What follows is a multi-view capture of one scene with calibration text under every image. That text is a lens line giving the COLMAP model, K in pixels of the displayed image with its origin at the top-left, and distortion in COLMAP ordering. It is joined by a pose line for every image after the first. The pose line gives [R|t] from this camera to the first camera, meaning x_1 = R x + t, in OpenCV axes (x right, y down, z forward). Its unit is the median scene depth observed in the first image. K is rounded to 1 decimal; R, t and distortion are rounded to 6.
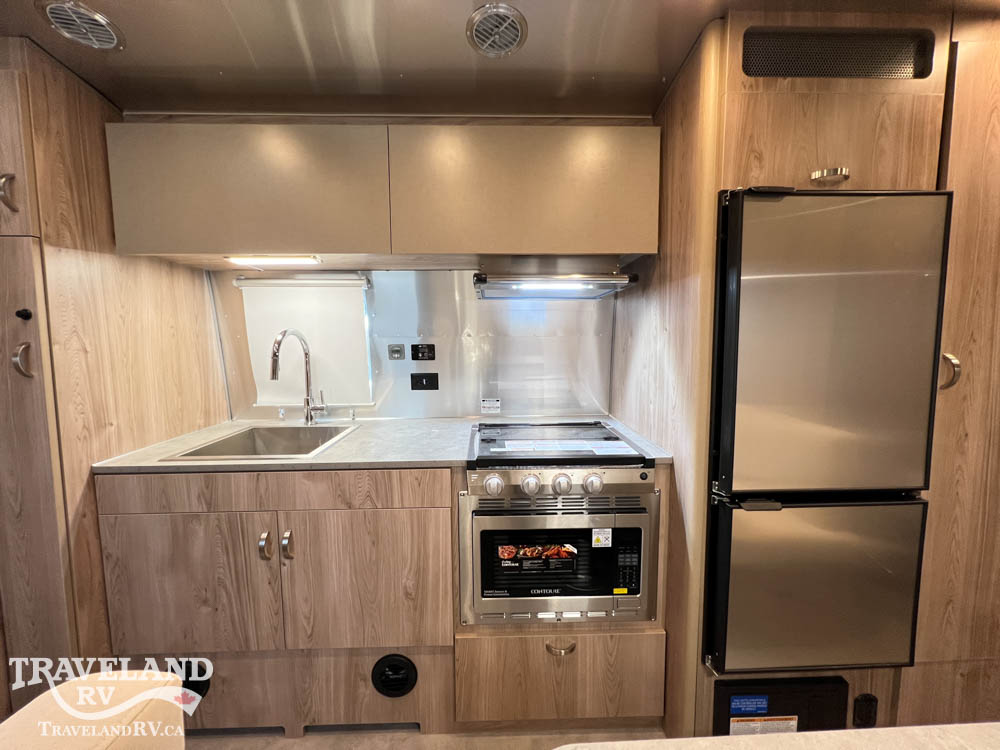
lens RADIAL K [[398.8, 0, 498.6], [0, 398.8, 374.0], [0, 0, 1]] dist [-0.000222, 0.000198]
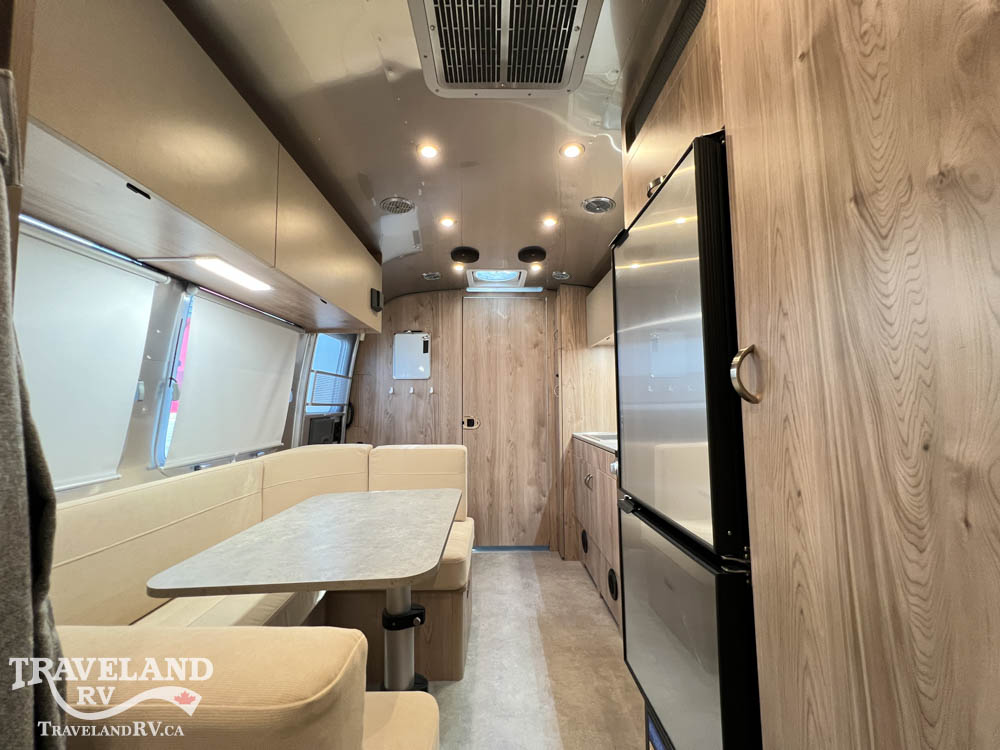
lens RADIAL K [[398.8, 0, 498.6], [0, 398.8, 374.0], [0, 0, 1]] dist [-0.000222, 0.000198]
pose [[-0.015016, -0.066606, -0.997666, 1.492244], [-0.074246, 0.995099, -0.065317, 0.053712], [0.997127, 0.073092, -0.019888, 0.536511]]
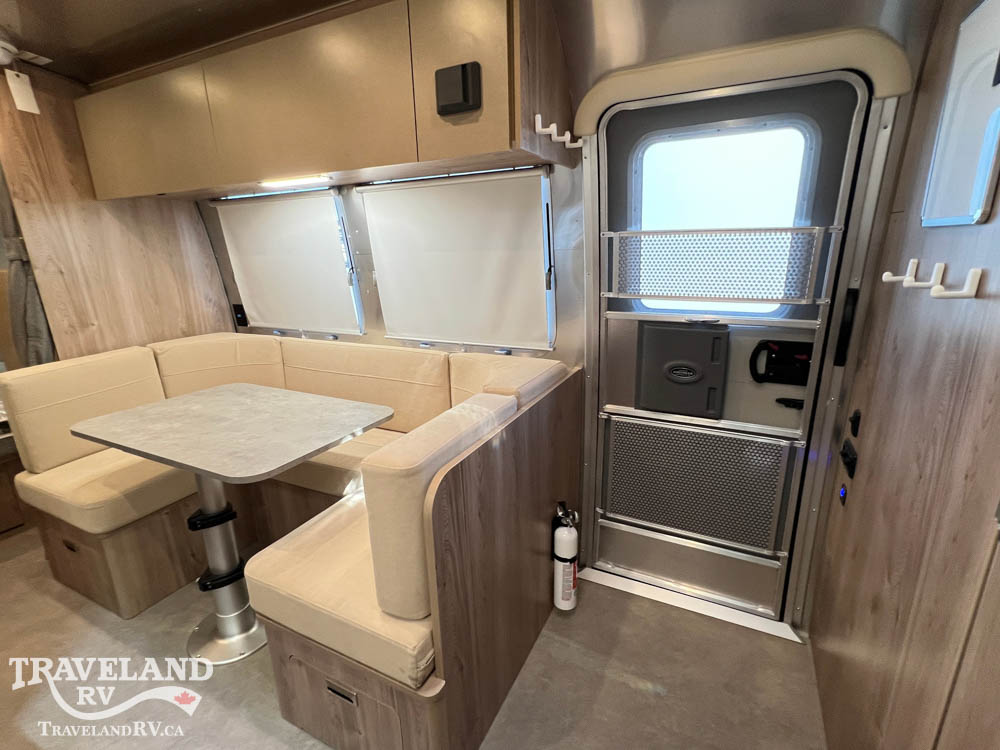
lens RADIAL K [[473.6, 0, 500.0], [0, 473.6, 375.0], [0, 0, 1]] dist [-0.003410, -0.000233]
pose [[-0.882498, -0.099261, 0.459722, -0.871126], [0.069079, 0.939517, 0.335464, -0.116659], [-0.465215, 0.327803, -0.822265, 0.891409]]
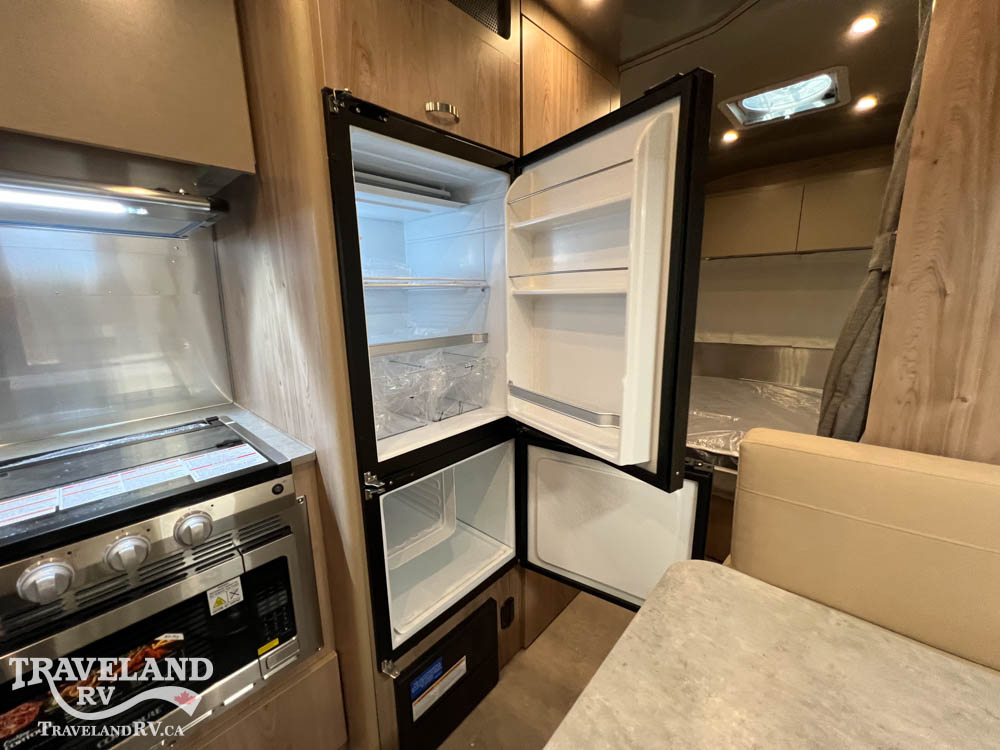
lens RADIAL K [[398.8, 0, 498.6], [0, 398.8, 374.0], [0, 0, 1]] dist [-0.000222, 0.000198]
pose [[0.693692, -0.147997, 0.704903, 0.158613], [0.074013, 0.988129, 0.134626, -0.019617], [-0.716459, -0.041217, 0.696410, 0.208703]]
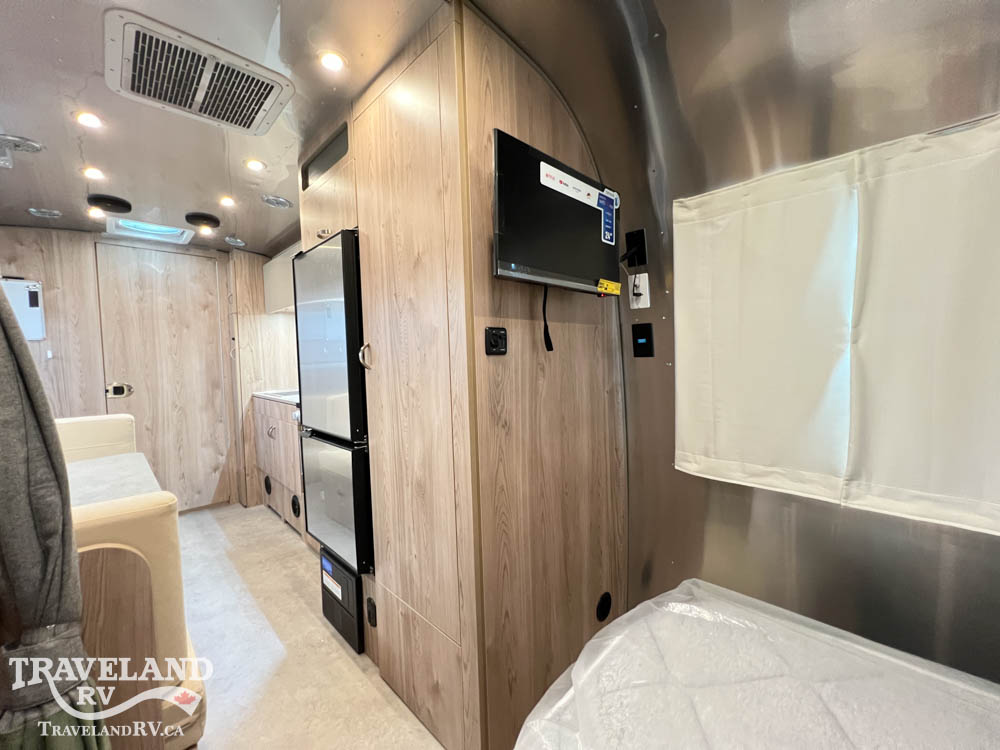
lens RADIAL K [[398.8, 0, 498.6], [0, 398.8, 374.0], [0, 0, 1]] dist [-0.000222, 0.000198]
pose [[0.680885, 0.028098, -0.731851, 2.059959], [-0.040790, 0.999168, 0.000412, 0.028730], [0.731254, 0.029572, 0.681464, 0.357082]]
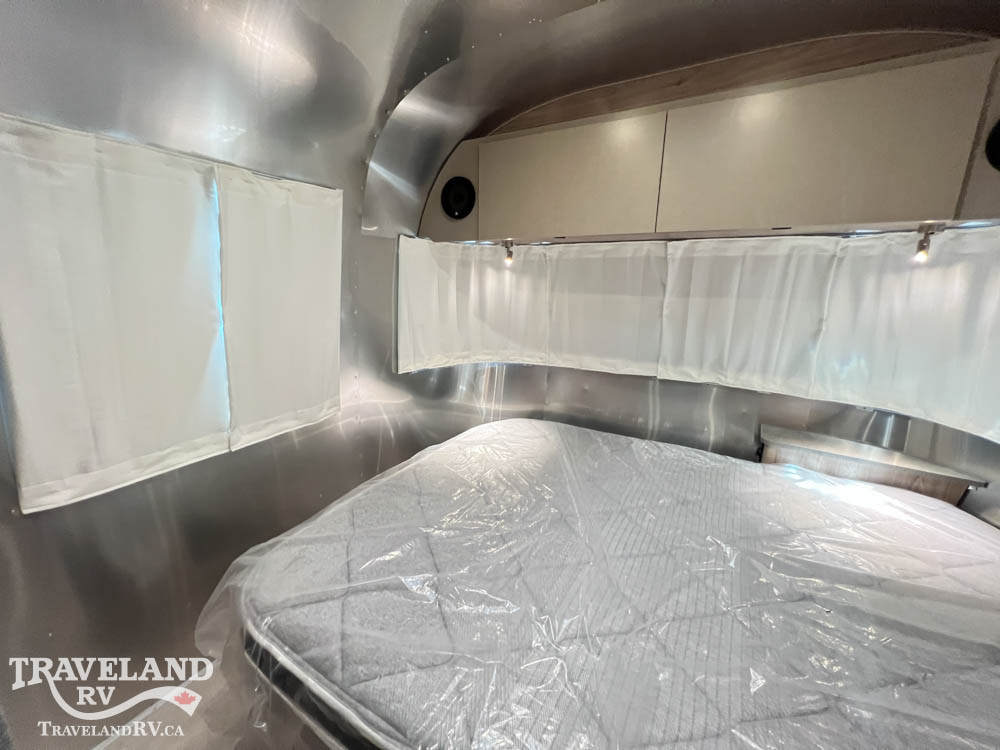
lens RADIAL K [[398.8, 0, 498.6], [0, 398.8, 374.0], [0, 0, 1]] dist [-0.000222, 0.000198]
pose [[0.521447, -0.187133, 0.832511, 1.433000], [0.055846, 0.981048, 0.185542, -0.090326], [-0.851454, -0.050258, 0.522015, 0.318402]]
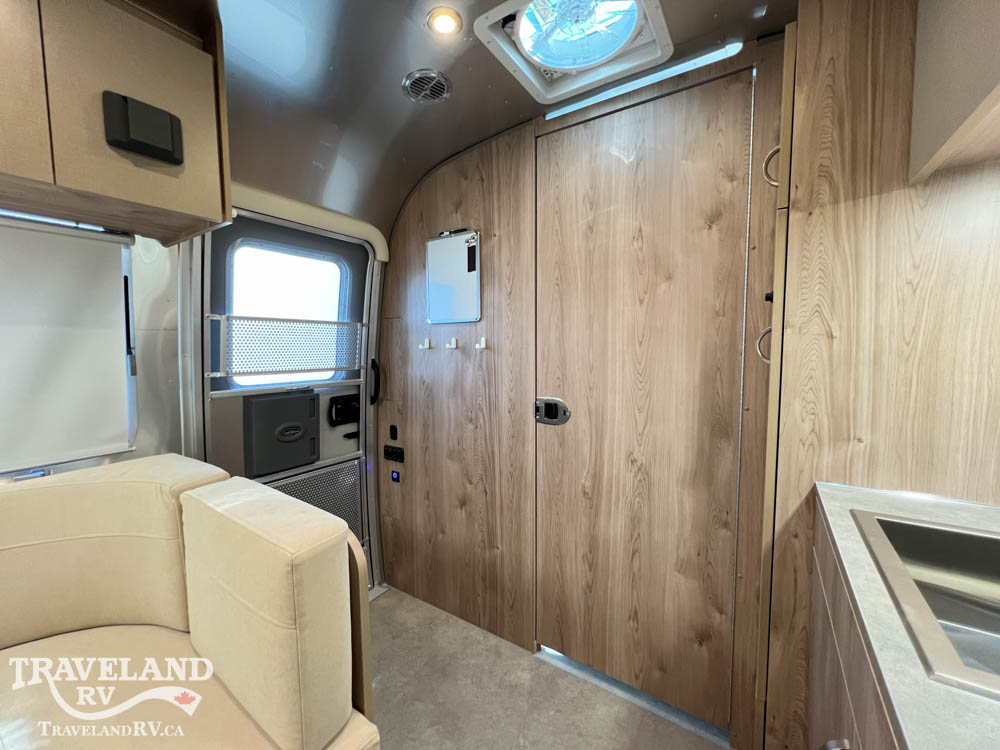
lens RADIAL K [[398.8, 0, 498.6], [0, 398.8, 374.0], [0, 0, 1]] dist [-0.000222, 0.000198]
pose [[-0.575664, 0.070290, -0.814659, -0.031952], [-0.053647, 0.990905, 0.123406, -0.044387], [0.815924, 0.114745, -0.566658, 0.883648]]
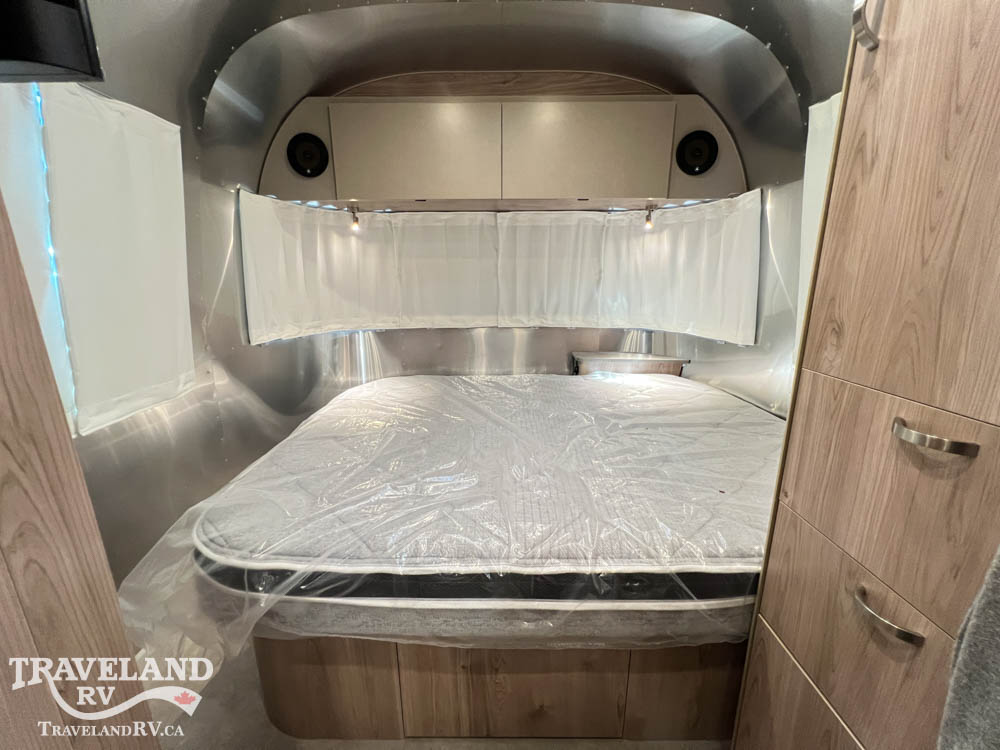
lens RADIAL K [[398.8, 0, 498.6], [0, 398.8, 374.0], [0, 0, 1]] dist [-0.000222, 0.000198]
pose [[0.027276, -0.239725, 0.970458, 1.122033], [0.086568, 0.967738, 0.236620, 0.024320], [-0.995872, 0.077556, 0.047149, 0.549398]]
